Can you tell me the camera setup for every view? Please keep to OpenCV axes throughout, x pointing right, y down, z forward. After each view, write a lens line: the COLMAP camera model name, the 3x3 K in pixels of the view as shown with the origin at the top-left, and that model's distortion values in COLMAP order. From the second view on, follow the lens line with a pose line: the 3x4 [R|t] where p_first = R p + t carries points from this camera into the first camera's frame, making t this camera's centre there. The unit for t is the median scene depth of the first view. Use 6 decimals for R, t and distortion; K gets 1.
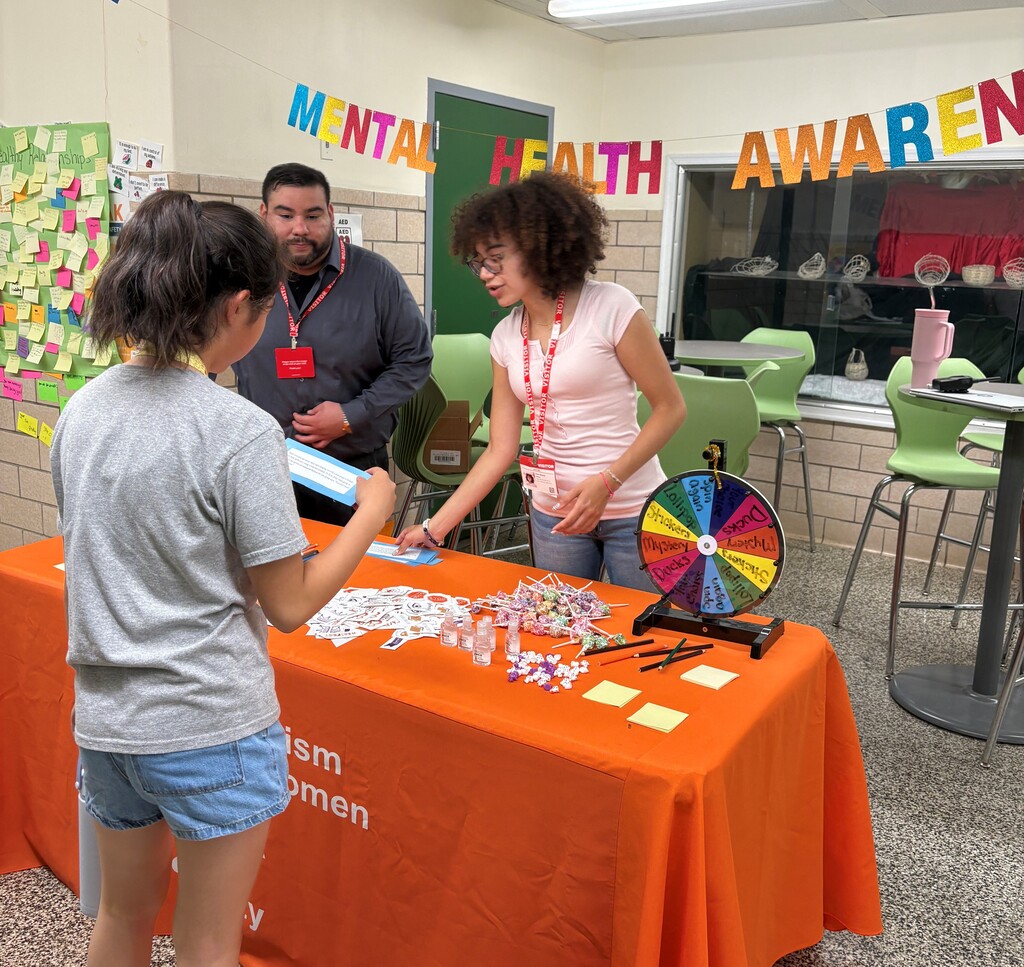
lens RADIAL K [[999.0, 0, 512.3], [0, 999.0, 478.9], [0, 0, 1]] dist [0.039136, 0.000000]
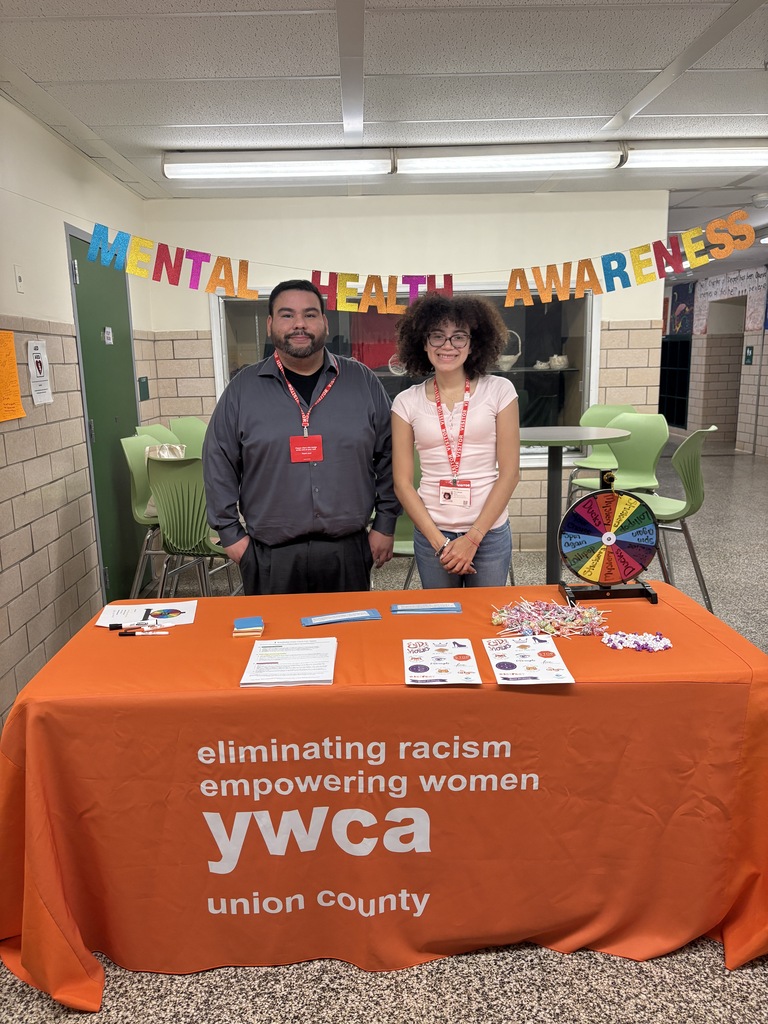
lens RADIAL K [[764.1, 0, 384.4], [0, 764.1, 509.5], [0, 0, 1]] dist [0.003533, -0.026805]
pose [[0.835751, -0.157165, 0.526137, -0.588106], [0.174802, 0.984467, 0.016409, -0.047604], [-0.520543, 0.078256, 0.850242, 0.169905]]
